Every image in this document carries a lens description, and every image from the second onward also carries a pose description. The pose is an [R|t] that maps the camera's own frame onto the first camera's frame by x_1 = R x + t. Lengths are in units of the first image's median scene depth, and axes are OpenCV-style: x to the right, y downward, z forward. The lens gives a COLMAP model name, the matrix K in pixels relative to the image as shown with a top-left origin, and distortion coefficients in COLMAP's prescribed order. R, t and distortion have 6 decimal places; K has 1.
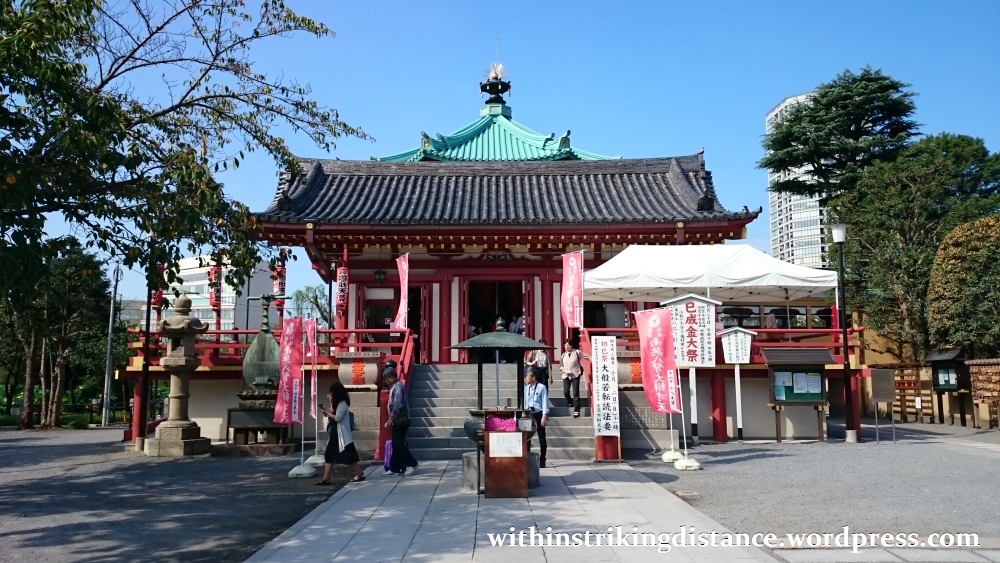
lens RADIAL K [[819.4, 0, 500.0], [0, 819.4, 281.5], [0, 0, 1]] dist [0.004751, 0.002373]
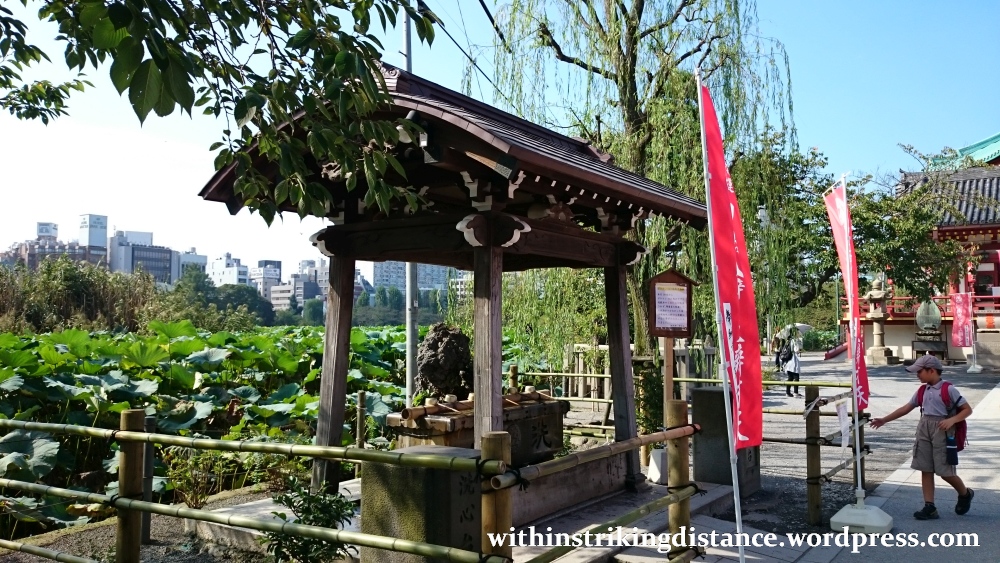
lens RADIAL K [[819.4, 0, 500.0], [0, 819.4, 281.5], [0, 0, 1]] dist [0.004751, 0.002373]
pose [[0.822319, -0.025077, -0.568473, -0.031717], [0.060124, 0.997265, 0.042979, -0.093104], [0.565841, -0.069521, 0.821578, -0.852294]]
